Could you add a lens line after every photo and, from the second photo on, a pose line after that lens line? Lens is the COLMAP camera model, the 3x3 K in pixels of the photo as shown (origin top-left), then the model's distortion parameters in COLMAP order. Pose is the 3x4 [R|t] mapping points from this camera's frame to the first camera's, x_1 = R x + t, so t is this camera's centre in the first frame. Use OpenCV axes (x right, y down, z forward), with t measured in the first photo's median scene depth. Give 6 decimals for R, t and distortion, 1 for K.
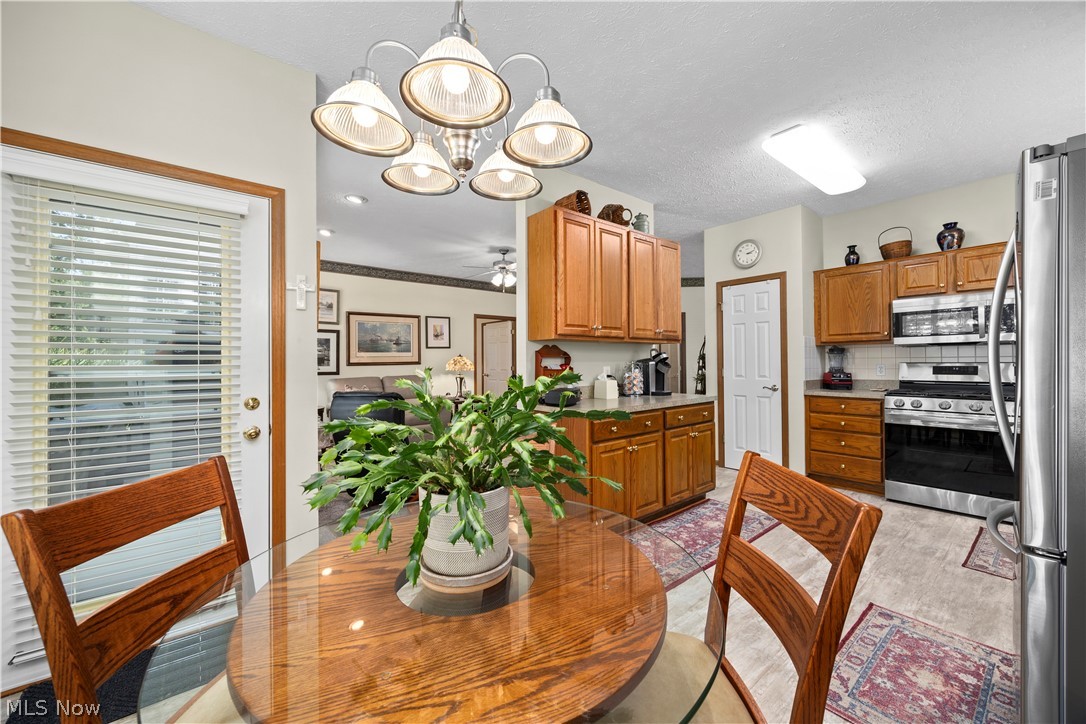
lens RADIAL K [[416.3, 0, 544.7], [0, 416.3, 363.1], [0, 0, 1]] dist [-0.000880, -0.000253]
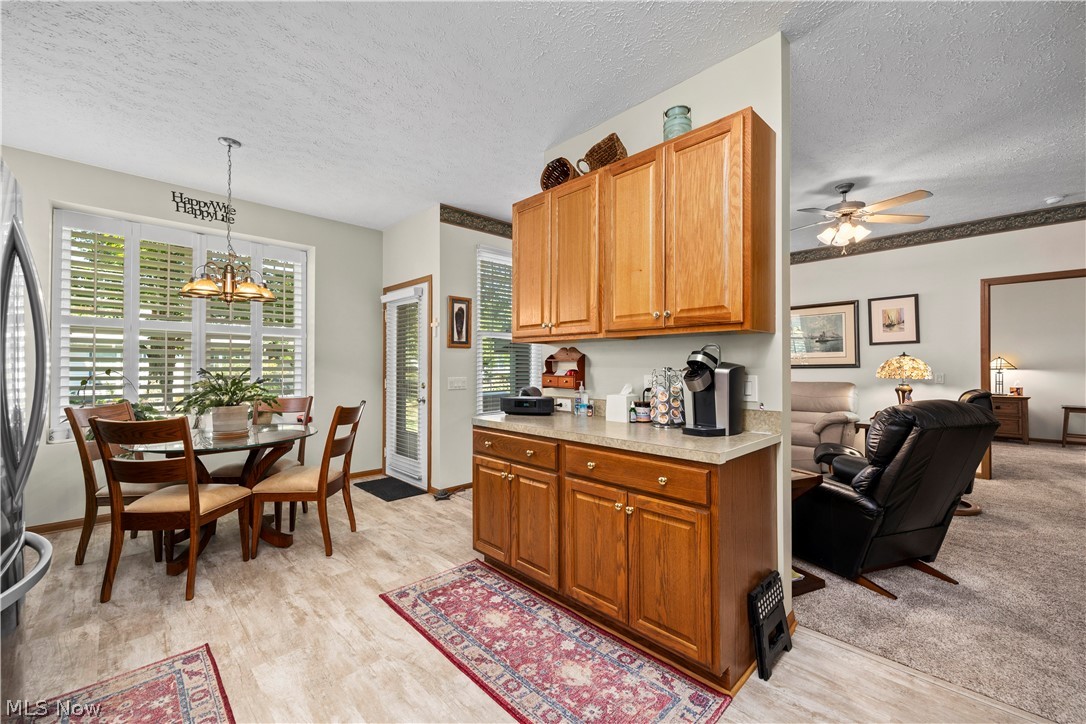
lens RADIAL K [[440.1, 0, 539.4], [0, 440.1, 365.1], [0, 0, 1]] dist [0.009013, -0.000428]
pose [[0.079692, 0.007308, -0.996793, 0.970819], [-0.002369, 0.999972, 0.007142, -0.013709], [0.996817, 0.001793, 0.079707, 0.909644]]
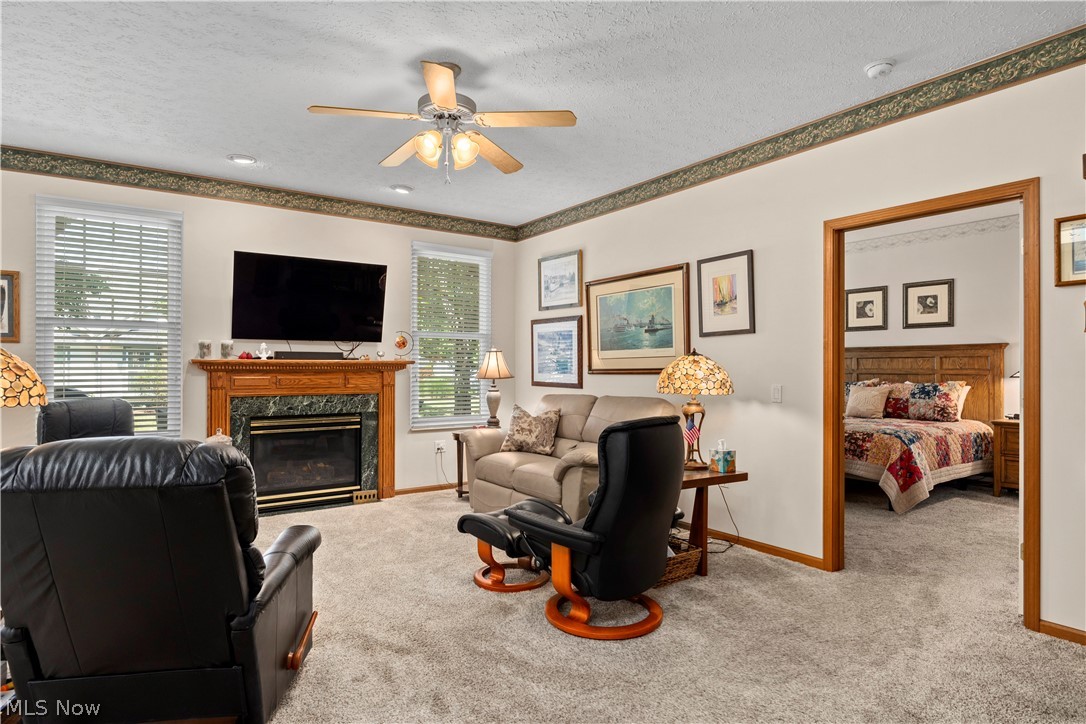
lens RADIAL K [[600.6, 0, 542.8], [0, 600.6, 366.8], [0, 0, 1]] dist [-0.001702, -0.000005]
pose [[-0.072790, 0.005719, -0.997331, 0.795683], [-0.004604, 0.999971, 0.006071, -0.017845], [0.997337, 0.005034, -0.072762, 2.078523]]
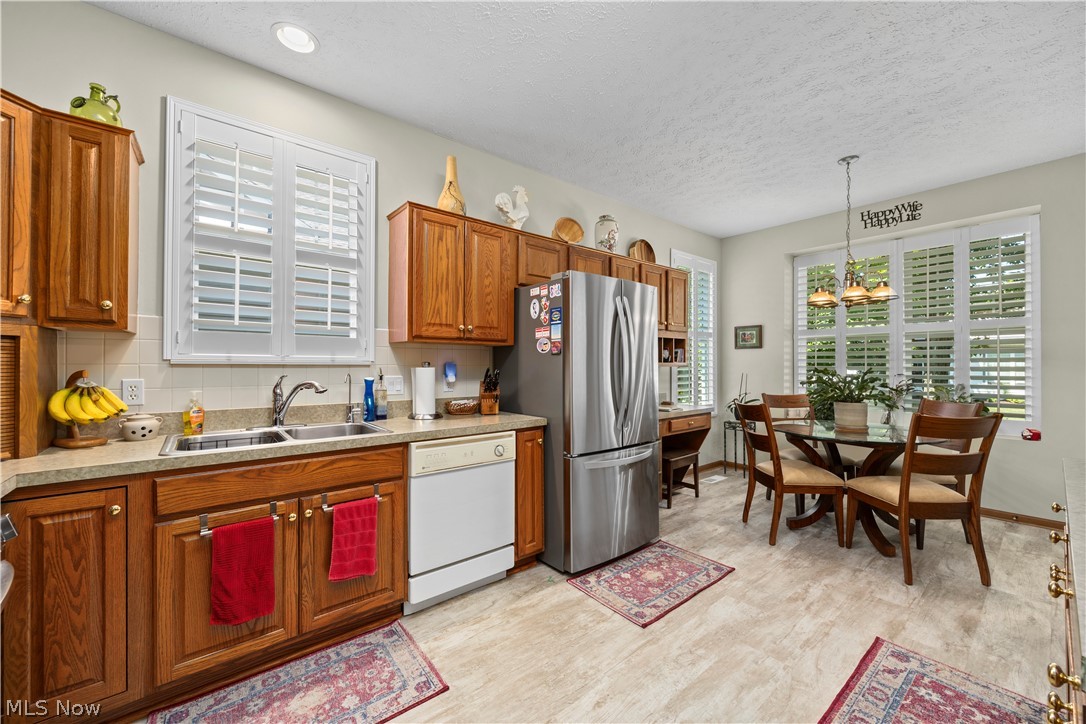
lens RADIAL K [[416.3, 0, 544.7], [0, 416.3, 363.1], [0, 0, 1]] dist [-0.000880, -0.000253]
pose [[-0.999953, 0.009697, -0.000459, 0.672001], [0.009700, 0.999934, -0.006143, -0.009880], [0.000400, -0.006148, -0.999981, 1.302606]]
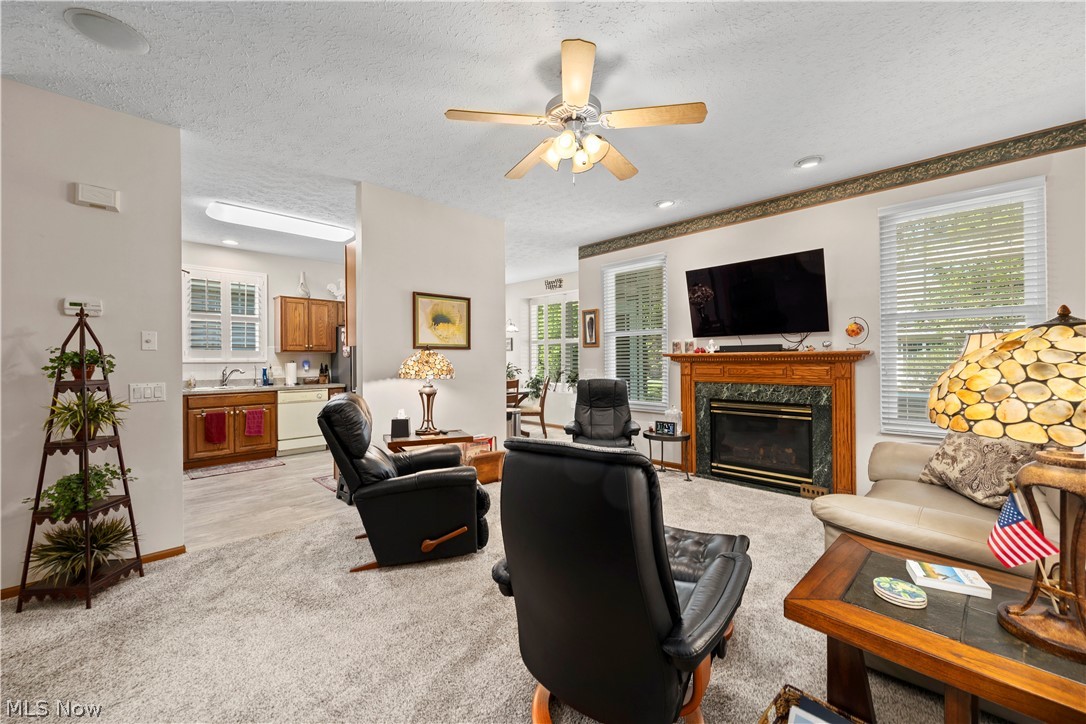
lens RADIAL K [[429.3, 0, 546.9], [0, 429.3, 360.0], [0, 0, 1]] dist [0.002784, 0.000121]
pose [[-0.994206, 0.015449, -0.106379, -0.054201], [0.014897, 0.999871, 0.005981, -0.017211], [0.106458, 0.004362, -0.994308, 2.573383]]
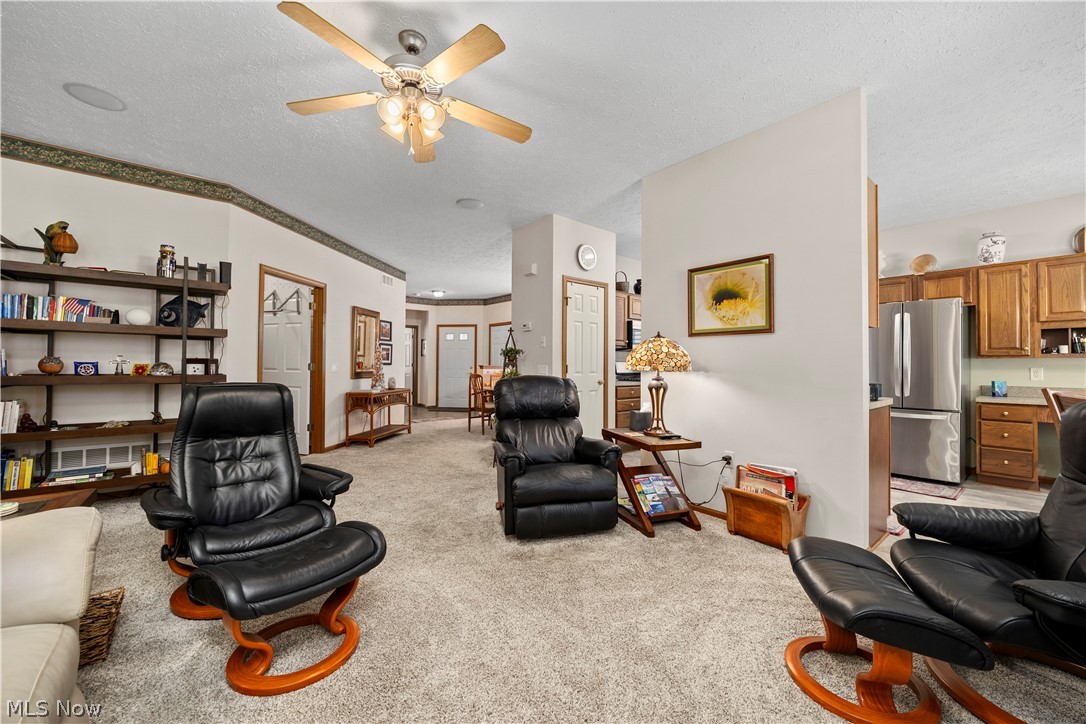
lens RADIAL K [[416.3, 0, 544.7], [0, 416.3, 363.1], [0, 0, 1]] dist [-0.000880, -0.000253]
pose [[-0.011687, 0.015143, 0.999817, -0.838719], [-0.003339, 0.999879, -0.015183, 0.035106], [-0.999926, -0.003516, -0.011635, 1.645638]]
